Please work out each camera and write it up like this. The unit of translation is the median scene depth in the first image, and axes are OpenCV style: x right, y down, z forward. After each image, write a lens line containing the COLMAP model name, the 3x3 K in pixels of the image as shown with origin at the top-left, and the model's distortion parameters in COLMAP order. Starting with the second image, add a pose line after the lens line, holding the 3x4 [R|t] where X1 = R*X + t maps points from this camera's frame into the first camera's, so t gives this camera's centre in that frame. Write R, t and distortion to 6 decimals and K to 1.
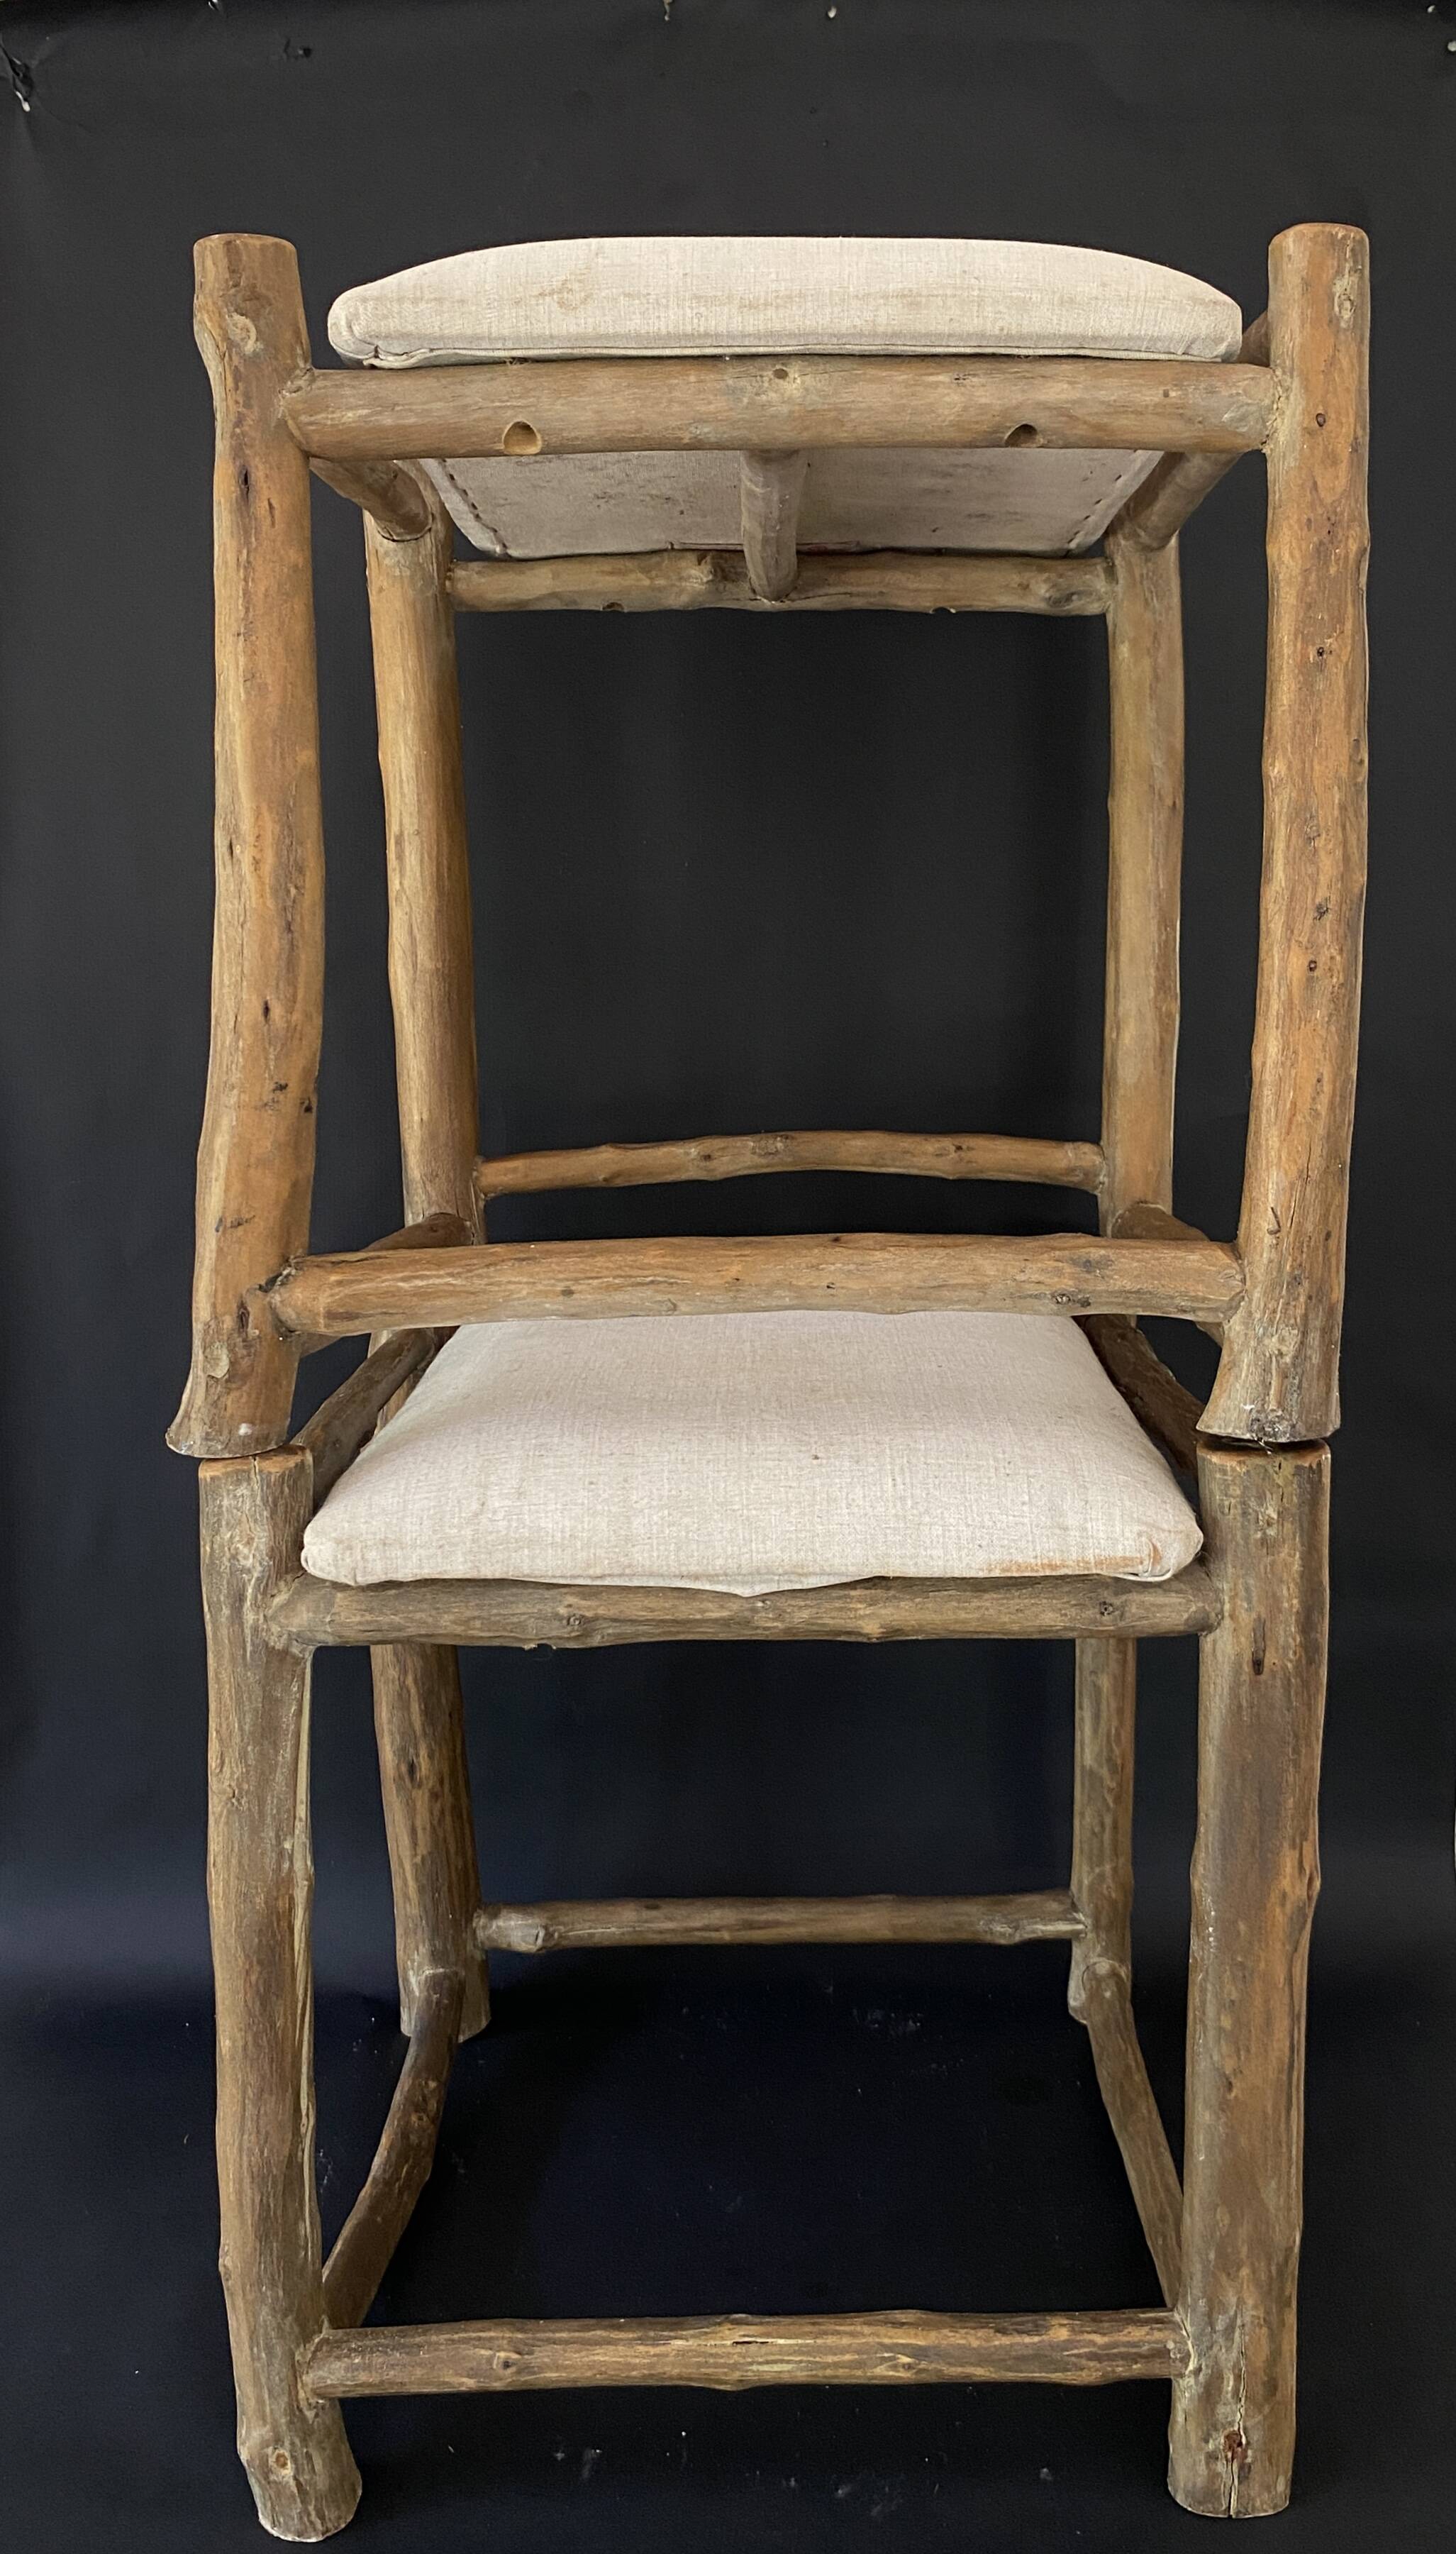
lens RADIAL K [[2187.7, 0, 854.4], [0, 2187.7, 1206.4], [0, 0, 1]] dist [0.045872, -0.067546]
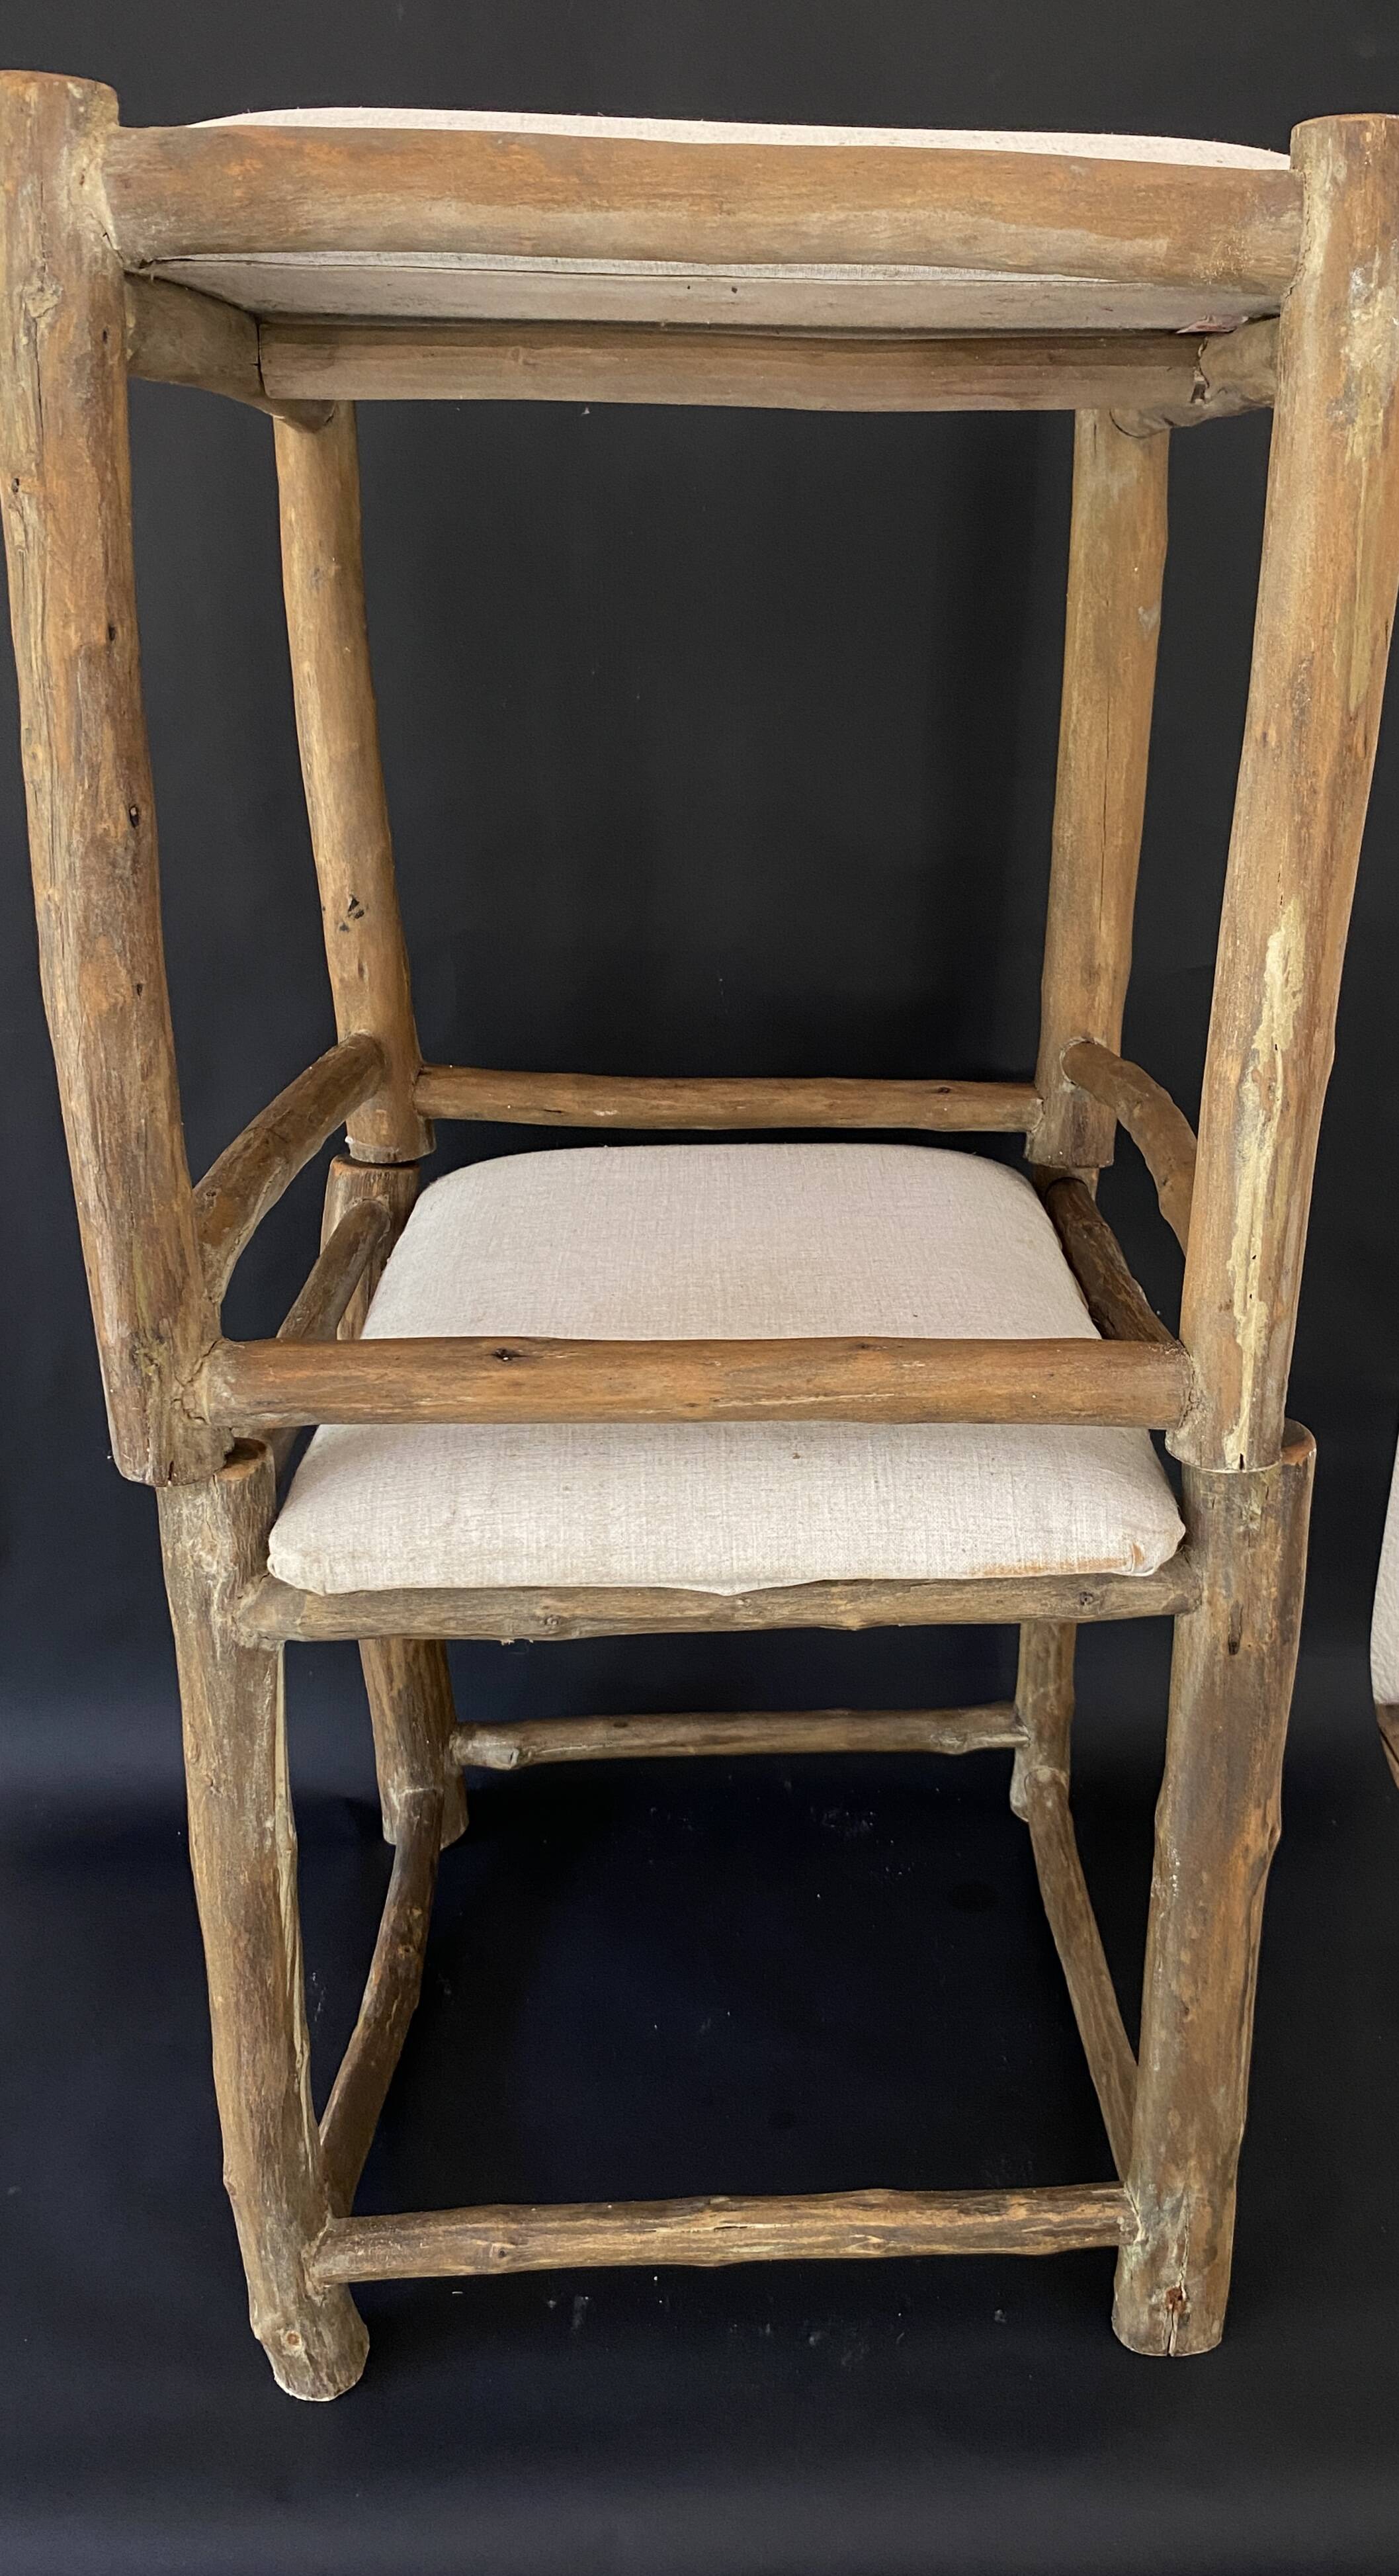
lens RADIAL K [[2034.3, 0, 869.4], [0, 2034.3, 1255.5], [0, 0, 1]] dist [0.047023, -0.074421]
pose [[0.998949, -0.001052, 0.045830, -0.025589], [-0.008461, 0.978326, 0.206896, -0.156539], [-0.045054, -0.207067, 0.977289, 0.125182]]
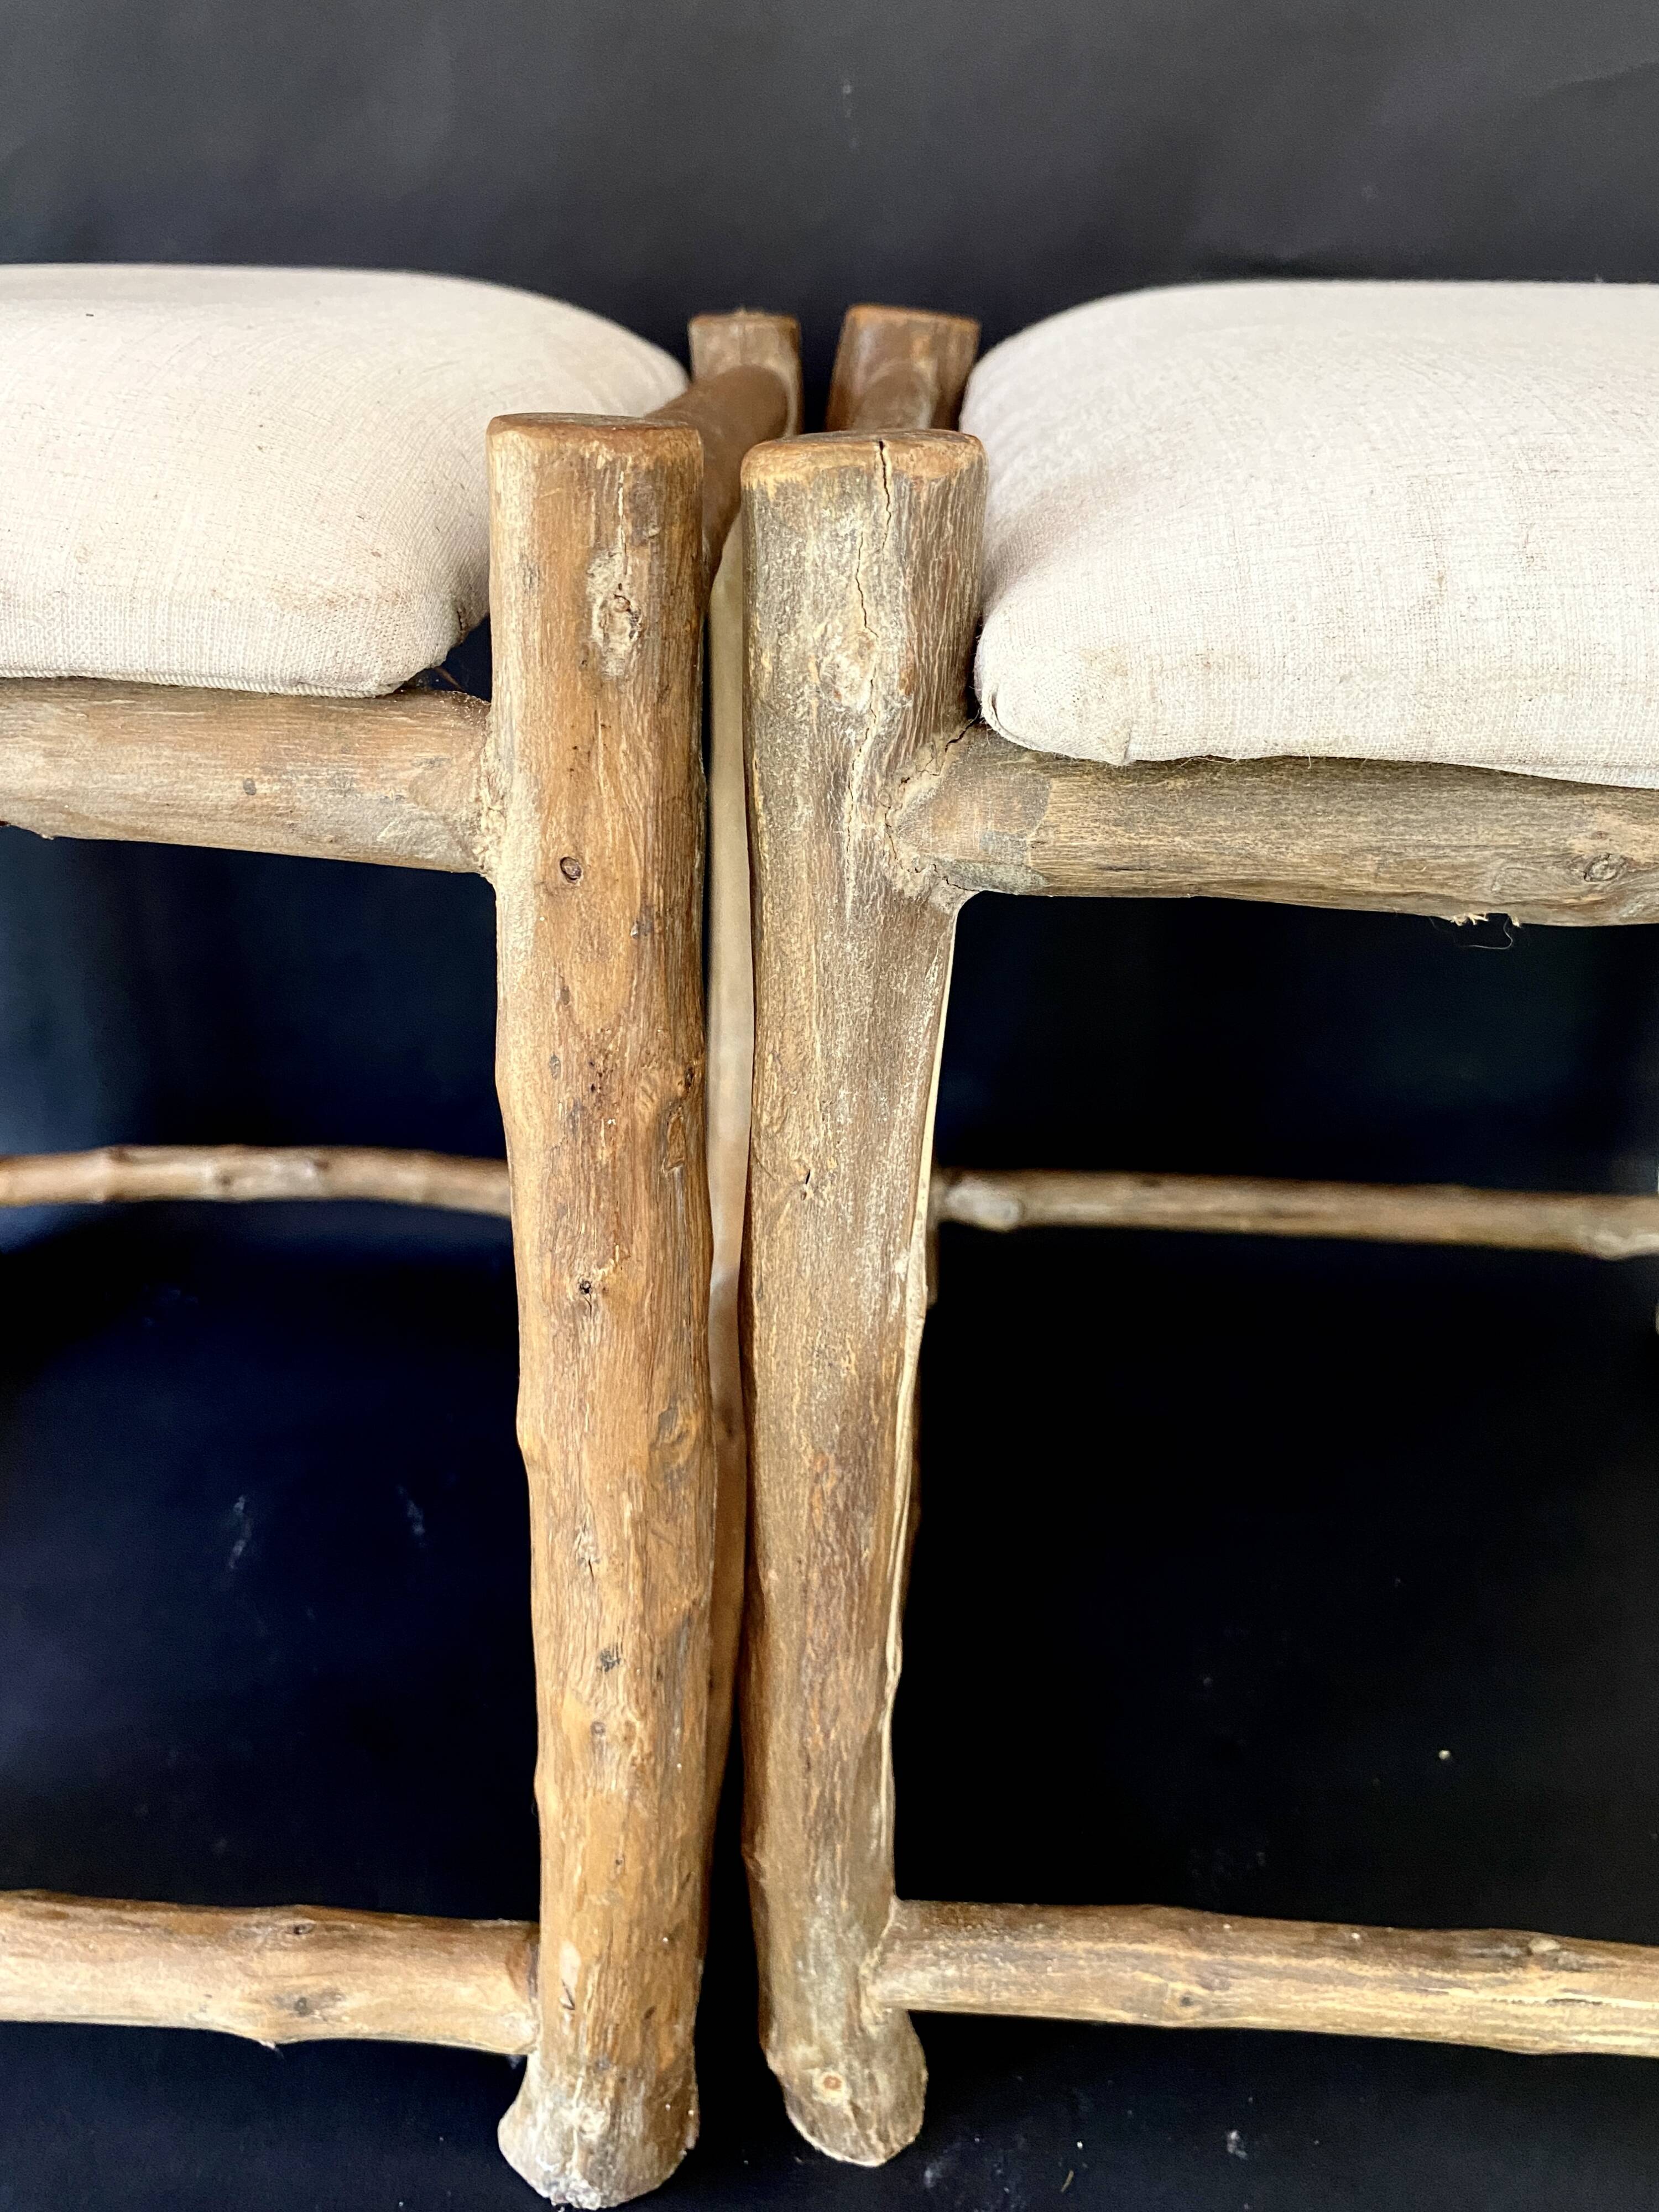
lens RADIAL K [[1688.4, 0, 846.4], [0, 1688.4, 1089.4], [0, 0, 1]] dist [0.100965, -0.212025]
pose [[0.995809, 0.057755, -0.070913, -0.239665], [-0.029766, 0.937832, 0.345810, 0.113332], [0.086477, -0.342250, 0.935621, 0.631753]]
